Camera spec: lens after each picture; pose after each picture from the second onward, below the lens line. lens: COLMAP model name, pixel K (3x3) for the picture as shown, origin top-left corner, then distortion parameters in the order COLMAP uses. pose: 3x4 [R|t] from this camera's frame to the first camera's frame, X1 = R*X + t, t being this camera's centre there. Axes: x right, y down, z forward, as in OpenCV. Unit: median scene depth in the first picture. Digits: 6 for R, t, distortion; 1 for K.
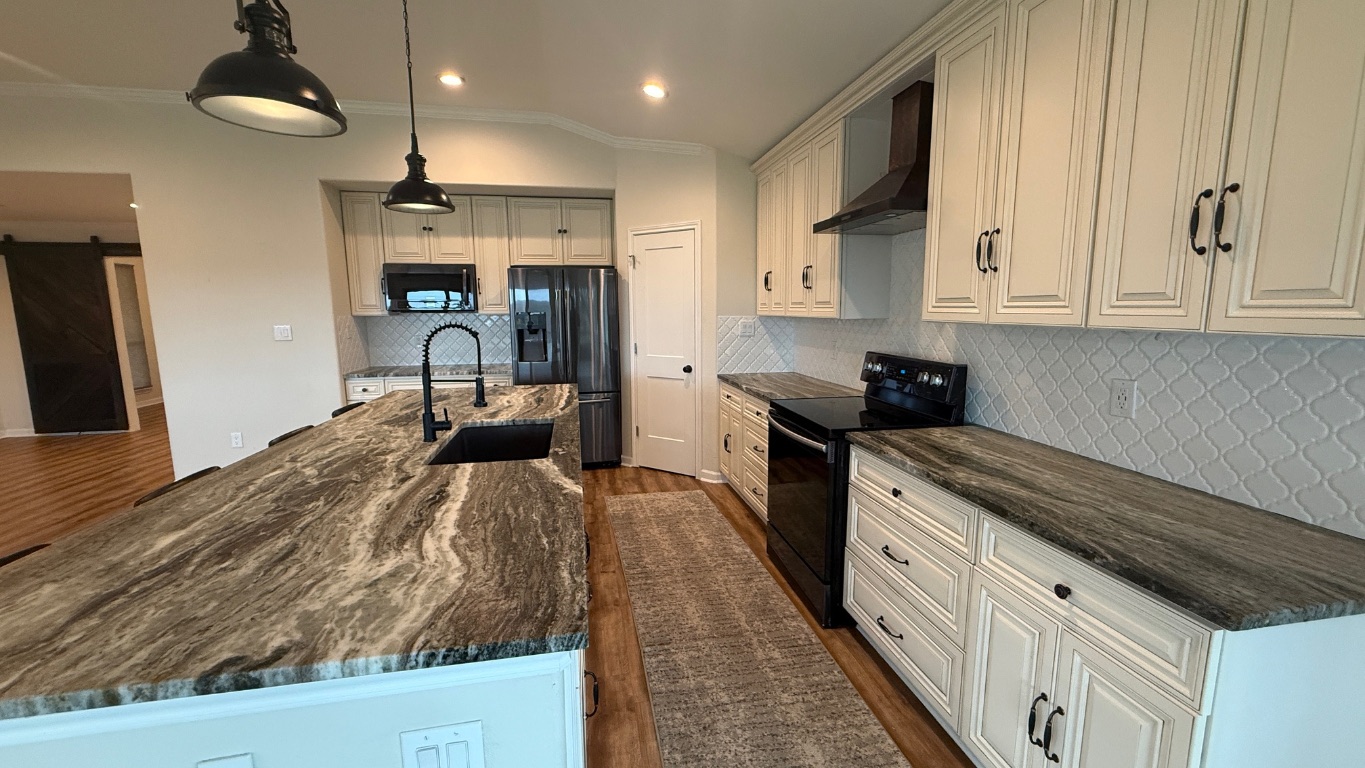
lens RADIAL K [[541.2, 0, 684.6], [0, 541.2, 388.4], [0, 0, 1]] dist [-0.004129, -0.000417]
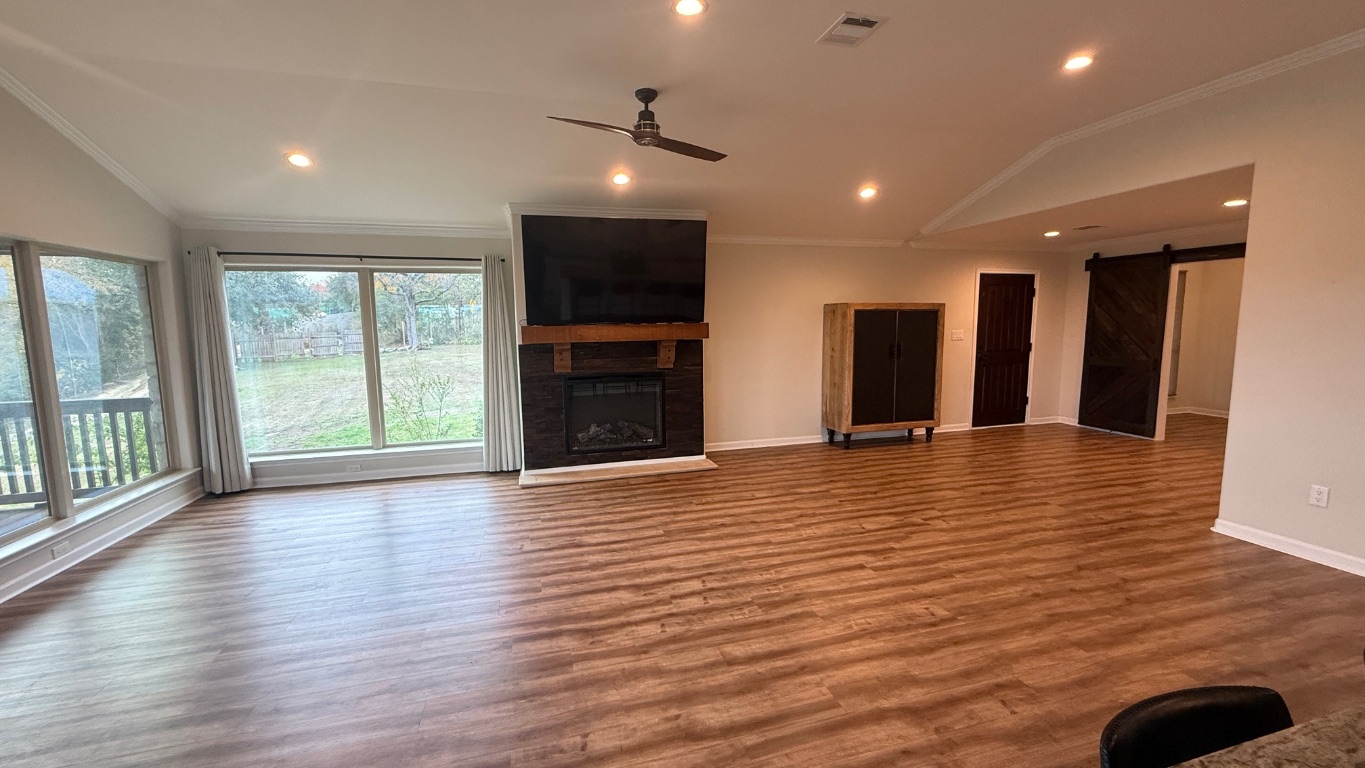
lens RADIAL K [[541.2, 0, 691.0], [0, 541.2, 384.6], [0, 0, 1]] dist [-0.004129, -0.000417]
pose [[0.094103, 0.118937, -0.988432, -0.187806], [-0.133628, 0.985363, 0.105846, -0.015151], [0.986554, 0.122122, 0.108619, 0.050781]]
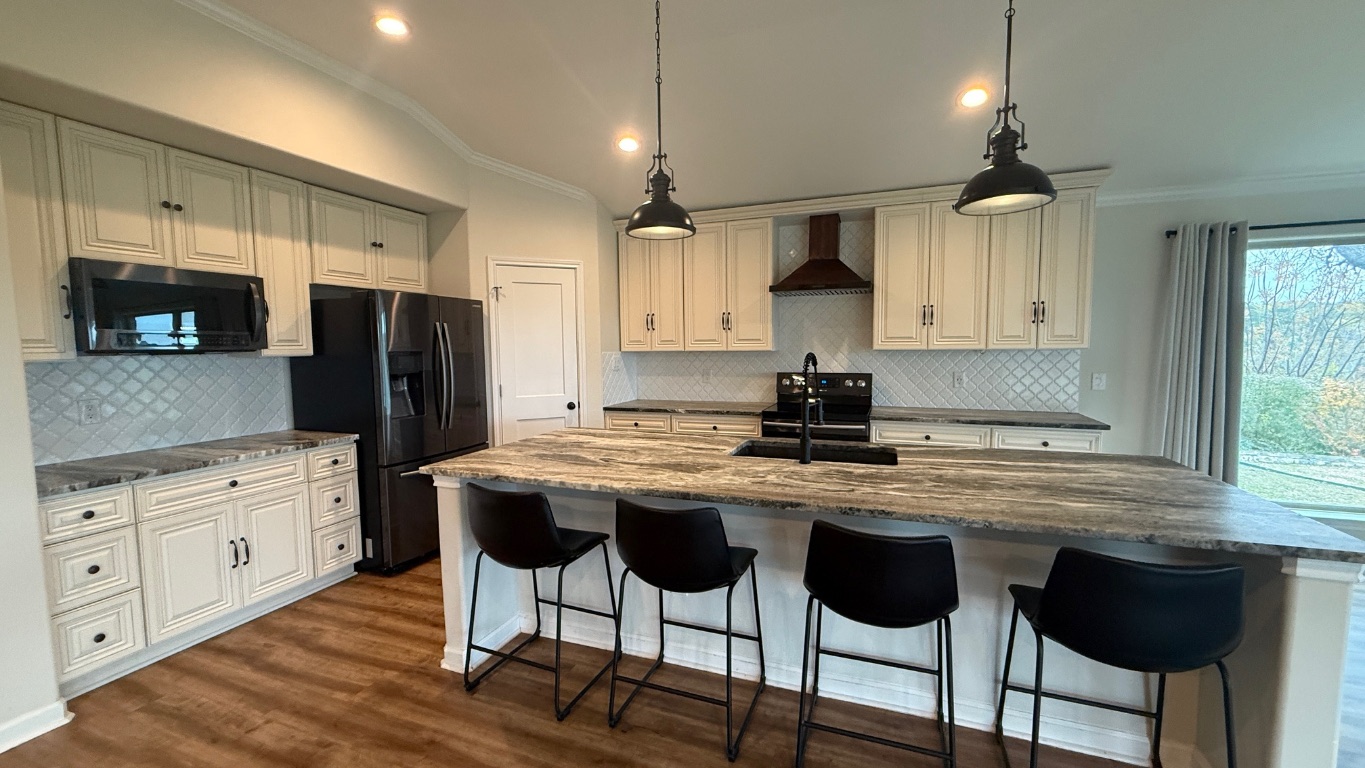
lens RADIAL K [[541.2, 0, 680.5], [0, 541.2, 385.0], [0, 0, 1]] dist [-0.004129, -0.000417]
pose [[0.529838, -0.062804, 0.845770, -0.685562], [0.131613, 0.991262, -0.008843, -0.036400], [-0.837824, 0.116000, 0.533474, 0.281221]]
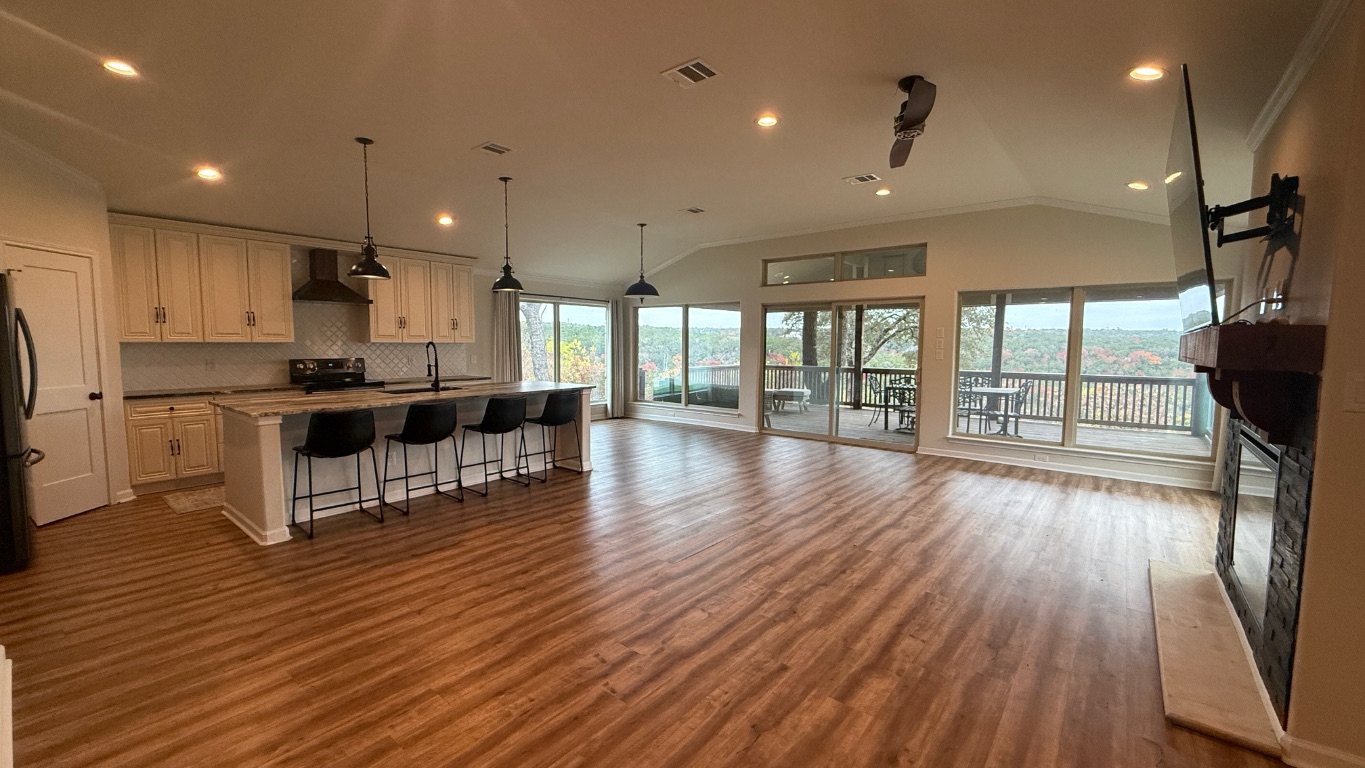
lens RADIAL K [[541.2, 0, 678.7], [0, 541.2, 386.4], [0, 0, 1]] dist [-0.004129, -0.000417]
pose [[-0.636230, -0.060983, 0.769086, -1.342360], [0.111756, 0.979072, 0.170084, -0.095784], [-0.763363, 0.194163, -0.616099, 0.745528]]
